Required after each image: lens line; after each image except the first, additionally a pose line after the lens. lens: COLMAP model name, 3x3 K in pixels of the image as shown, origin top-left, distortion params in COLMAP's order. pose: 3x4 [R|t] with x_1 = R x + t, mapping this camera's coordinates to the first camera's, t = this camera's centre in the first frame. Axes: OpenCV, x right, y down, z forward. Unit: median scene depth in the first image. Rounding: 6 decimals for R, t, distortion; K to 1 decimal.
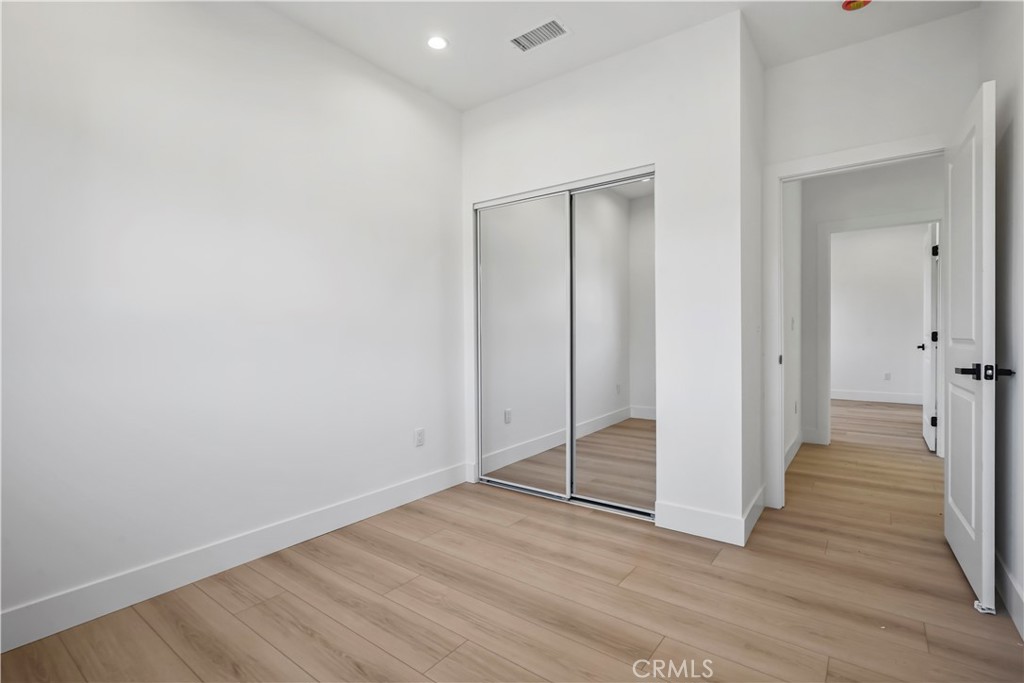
lens RADIAL K [[472.7, 0, 513.4], [0, 472.7, 338.2], [0, 0, 1]] dist [-0.009860, 0.001527]
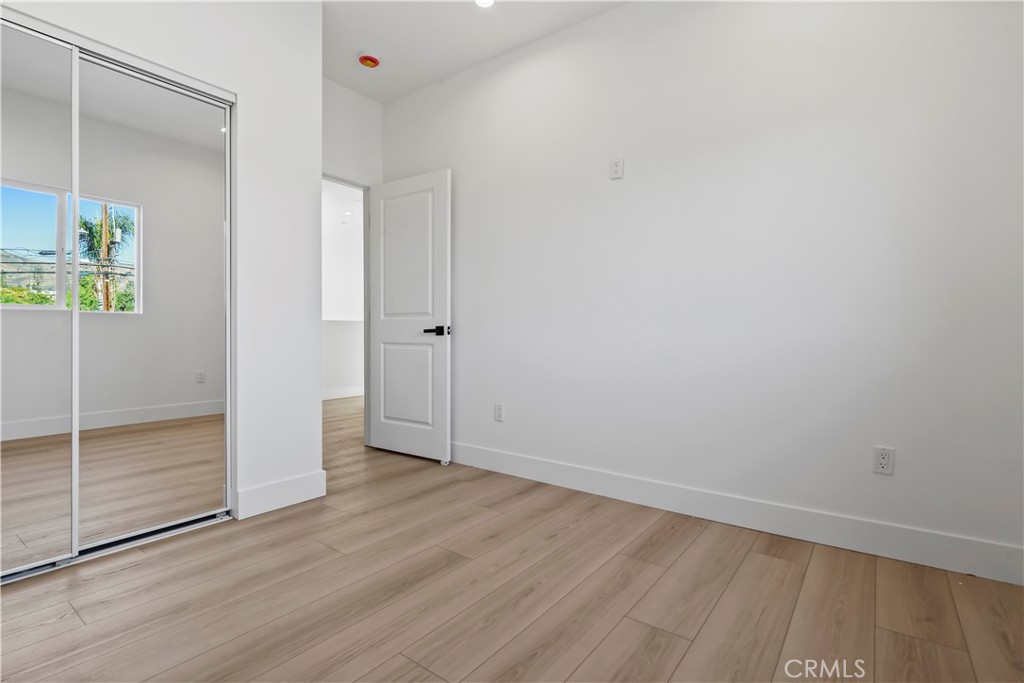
lens RADIAL K [[472.7, 0, 515.4], [0, 472.7, 339.2], [0, 0, 1]] dist [-0.009860, 0.001527]
pose [[0.029659, -0.014640, 0.999453, -0.726241], [-0.001360, 0.999891, 0.014686, 0.073421], [-0.999559, -0.001795, 0.029636, 0.634732]]
